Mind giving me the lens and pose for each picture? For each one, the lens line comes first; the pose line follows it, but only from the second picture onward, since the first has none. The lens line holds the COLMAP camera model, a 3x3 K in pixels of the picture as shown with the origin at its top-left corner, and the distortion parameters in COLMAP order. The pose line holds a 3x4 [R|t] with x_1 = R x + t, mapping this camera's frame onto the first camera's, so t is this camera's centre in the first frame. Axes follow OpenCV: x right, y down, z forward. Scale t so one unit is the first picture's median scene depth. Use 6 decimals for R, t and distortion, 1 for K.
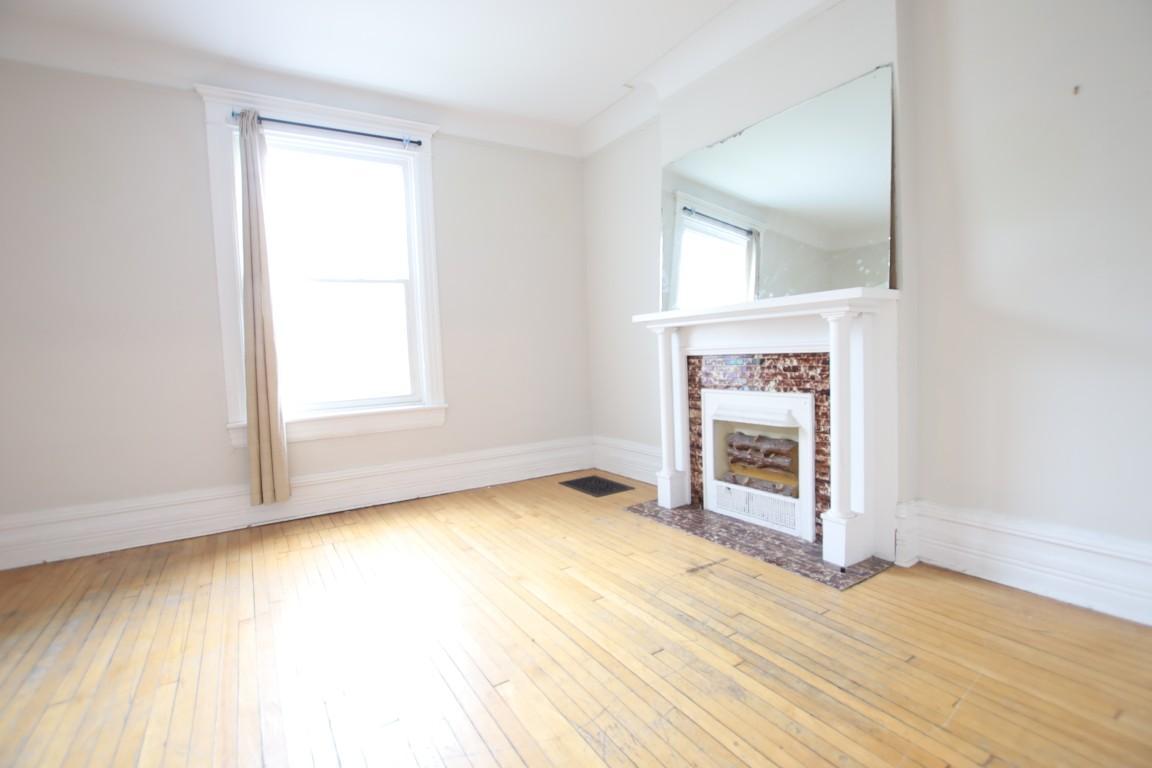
lens RADIAL K [[530.0, 0, 577.8], [0, 530.0, 383.9], [0, 0, 1]] dist [-0.024062, 0.000792]
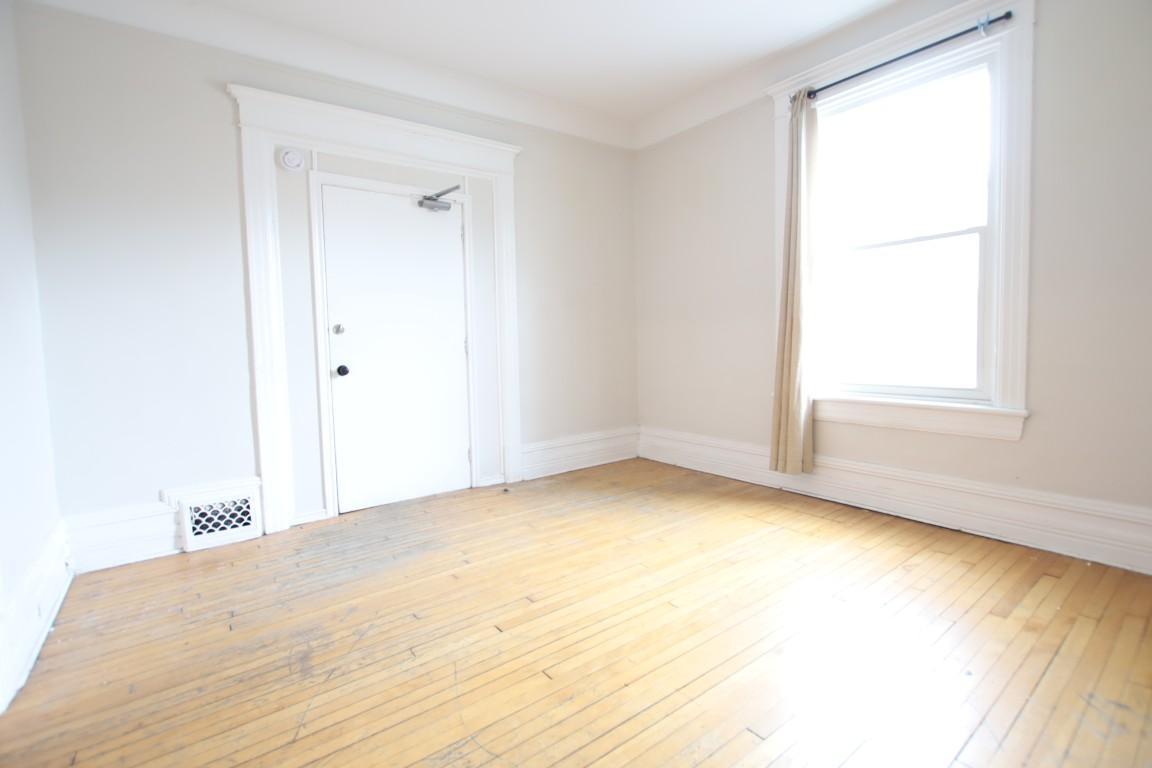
lens RADIAL K [[530.0, 0, 578.1], [0, 530.0, 381.8], [0, 0, 1]] dist [-0.024062, 0.000792]
pose [[0.093479, 0.116117, -0.988827, 0.380760], [-0.044976, 0.992654, 0.112315, -0.050719], [0.994605, 0.033974, 0.098015, 0.450820]]
